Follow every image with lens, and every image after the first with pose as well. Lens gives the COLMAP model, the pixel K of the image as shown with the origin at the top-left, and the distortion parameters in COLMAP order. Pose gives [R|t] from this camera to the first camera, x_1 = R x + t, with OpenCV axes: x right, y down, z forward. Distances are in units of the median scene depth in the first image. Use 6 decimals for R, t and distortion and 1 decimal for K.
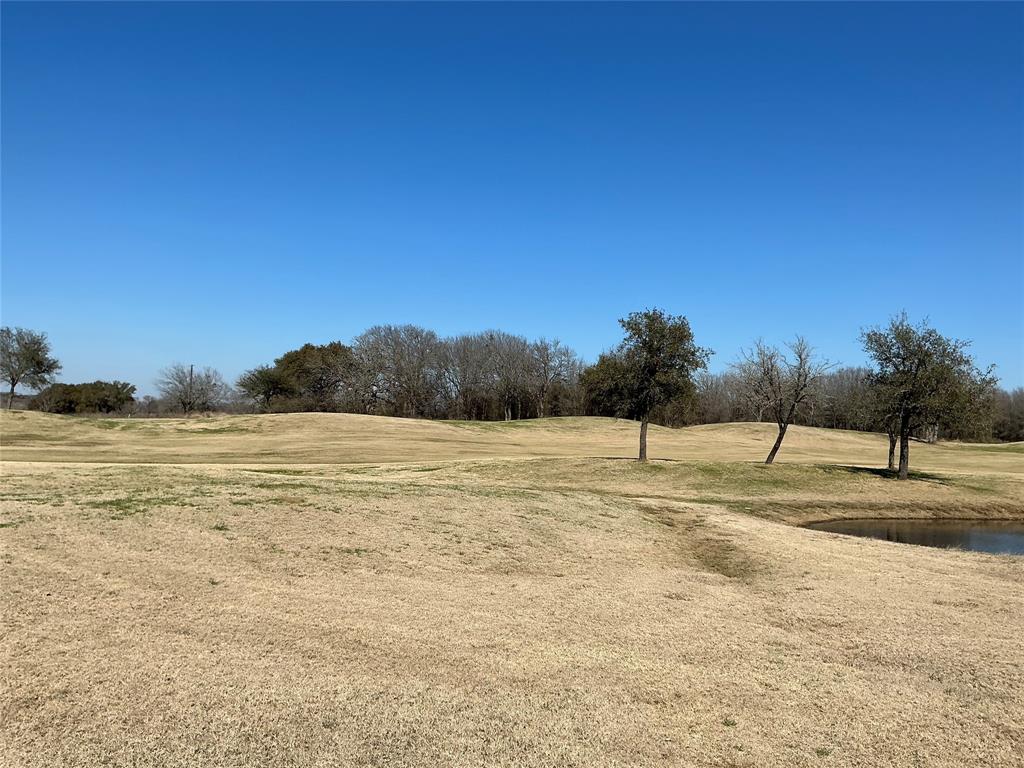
lens RADIAL K [[841.3, 0, 512.0], [0, 841.3, 384.0], [0, 0, 1]] dist [0.146245, -0.304410]
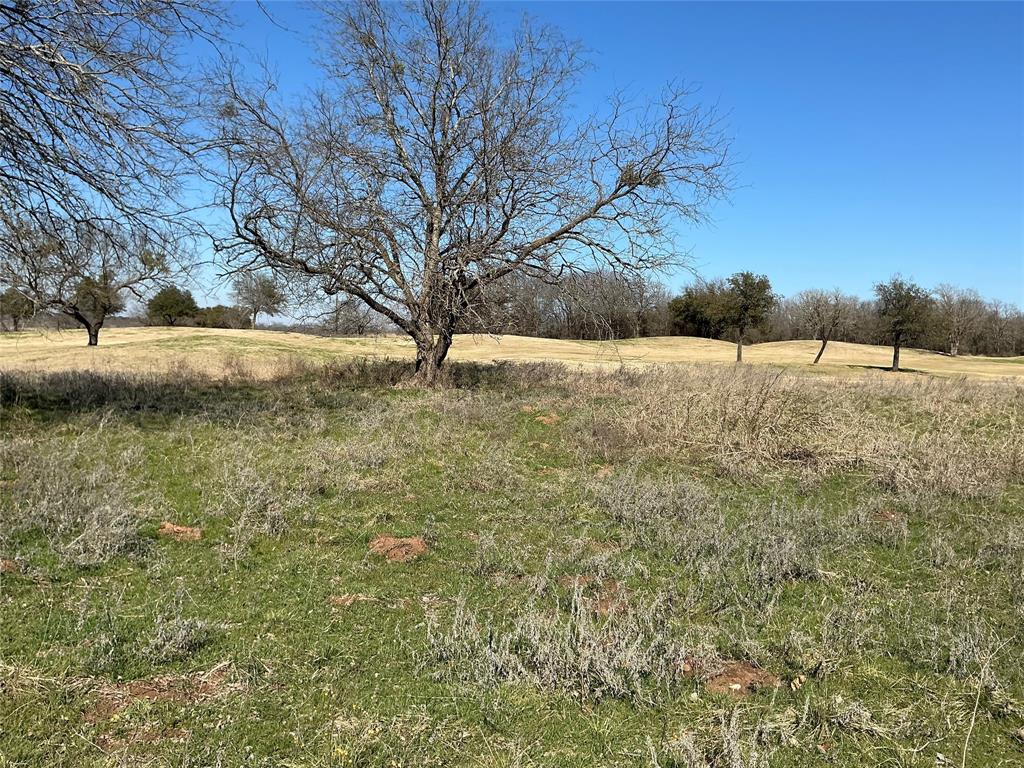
lens RADIAL K [[841.3, 0, 512.0], [0, 841.3, 384.0], [0, 0, 1]] dist [0.146245, -0.304410]
pose [[0.998037, 0.002032, -0.062601, -0.141928], [0.003817, 0.995643, 0.093173, -0.018619], [0.062517, -0.093229, 0.993680, -0.534776]]
